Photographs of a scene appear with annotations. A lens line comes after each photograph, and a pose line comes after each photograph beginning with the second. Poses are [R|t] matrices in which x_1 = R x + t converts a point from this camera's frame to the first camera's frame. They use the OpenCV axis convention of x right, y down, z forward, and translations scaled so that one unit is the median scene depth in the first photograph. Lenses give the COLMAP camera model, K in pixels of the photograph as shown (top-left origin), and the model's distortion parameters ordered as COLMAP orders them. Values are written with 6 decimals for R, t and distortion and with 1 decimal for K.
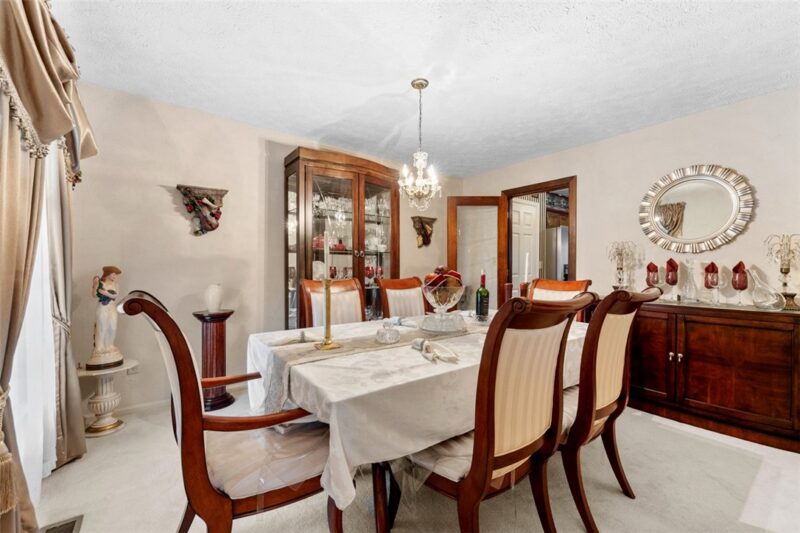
lens RADIAL K [[334.5, 0, 403.5], [0, 334.5, 265.9], [0, 0, 1]] dist [-0.002939, -0.000398]
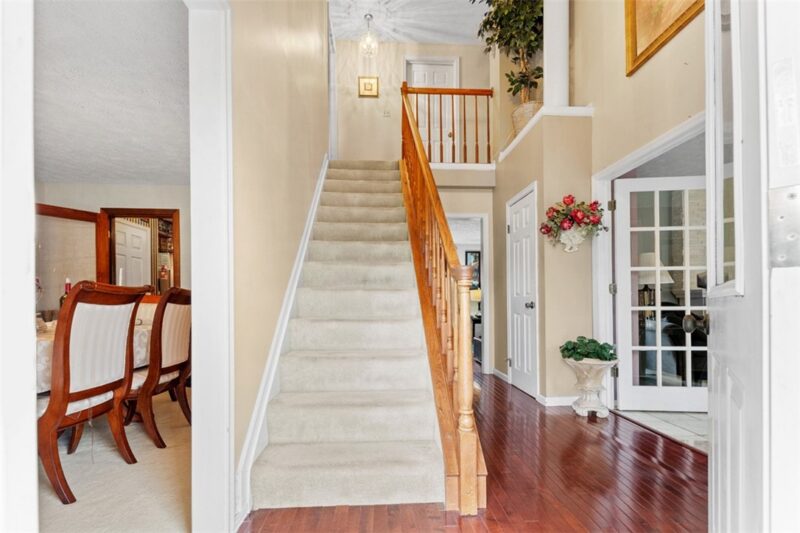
lens RADIAL K [[334.5, 0, 392.1], [0, 334.5, 298.5], [0, 0, 1]] dist [-0.002939, -0.000398]
pose [[0.559295, -0.003487, 0.828961, -0.030970], [0.006839, 0.999977, -0.000408, 0.038369], [-0.828940, 0.005898, 0.559306, -0.211328]]
